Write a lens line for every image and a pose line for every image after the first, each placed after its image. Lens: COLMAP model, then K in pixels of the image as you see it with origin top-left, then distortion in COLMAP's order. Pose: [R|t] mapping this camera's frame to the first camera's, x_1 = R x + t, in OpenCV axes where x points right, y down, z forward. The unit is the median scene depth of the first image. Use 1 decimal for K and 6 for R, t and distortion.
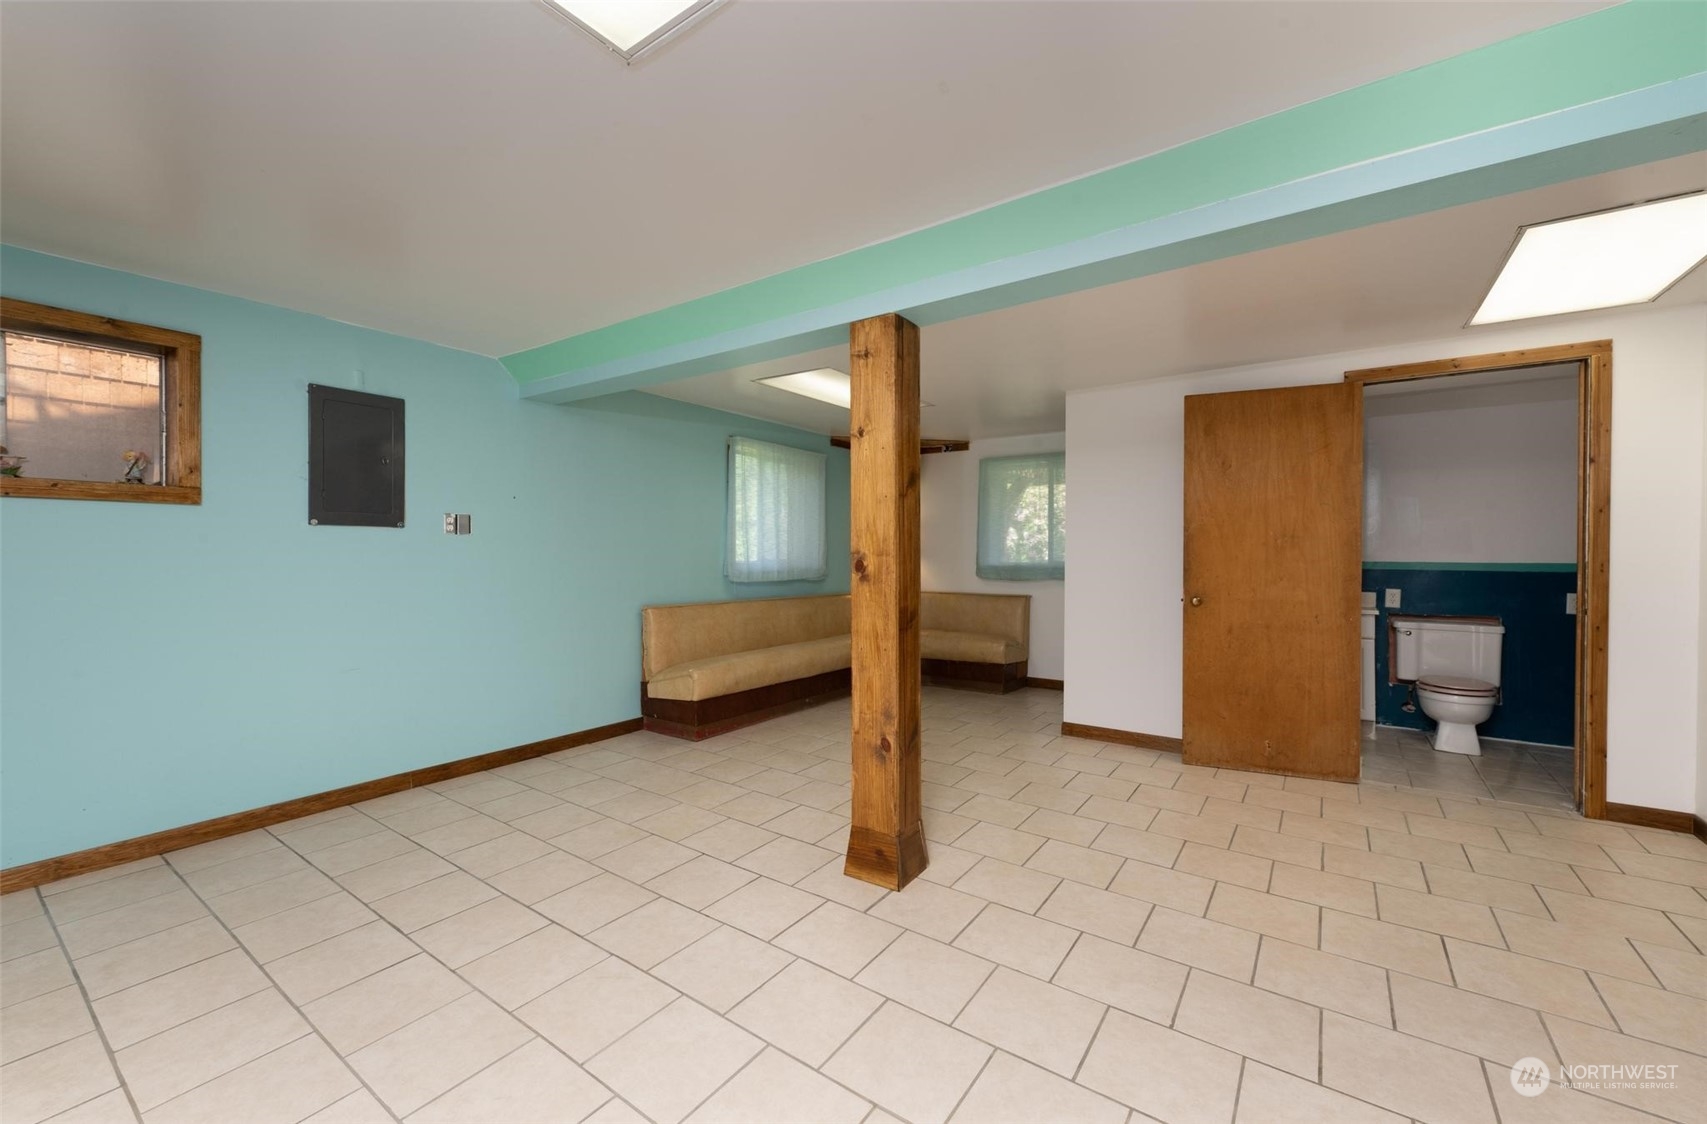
lens RADIAL K [[679.9, 0, 853.9], [0, 679.9, 558.9], [0, 0, 1]] dist [-0.002253, -0.000057]
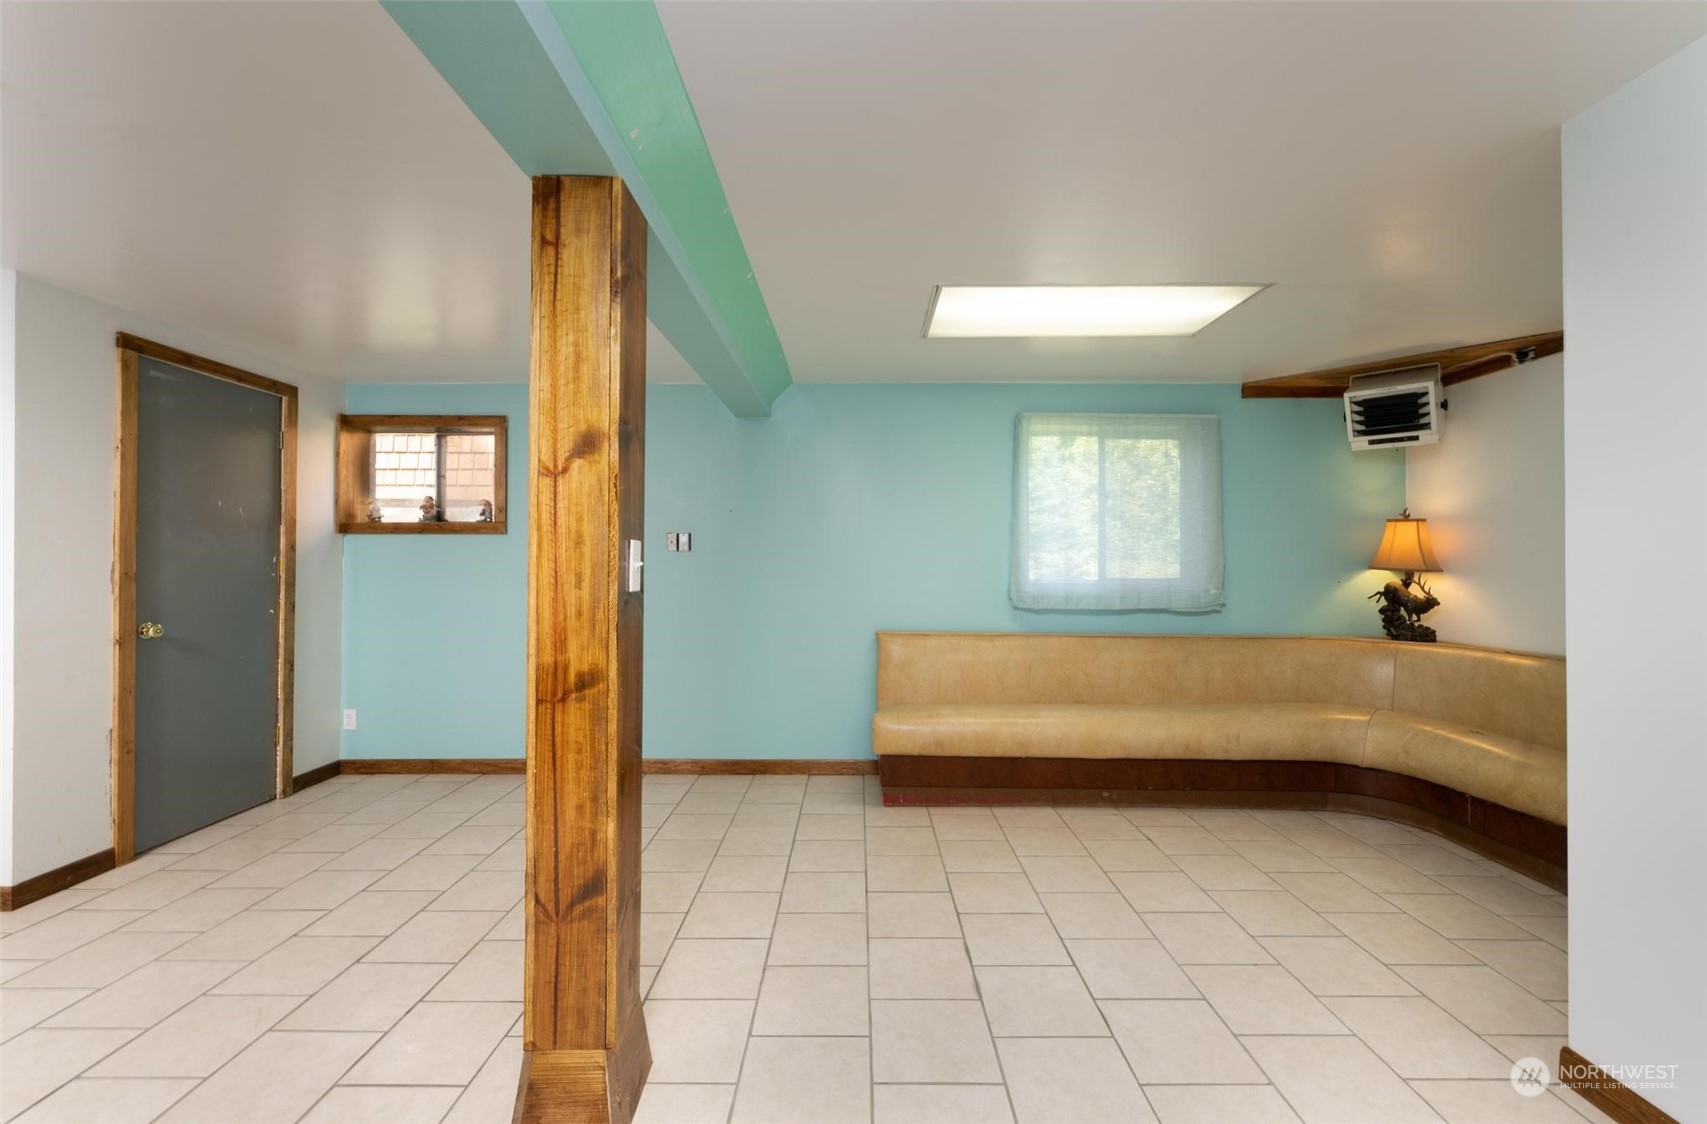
lens RADIAL K [[686.7, 0, 853.5], [0, 686.7, 562.0], [0, 0, 1]] dist [-0.002991, 0.000037]
pose [[0.572796, -0.005717, -0.819678, 0.401485], [-0.009004, 0.999871, -0.013265, -0.006017], [0.819649, 0.014978, 0.572671, 0.496410]]
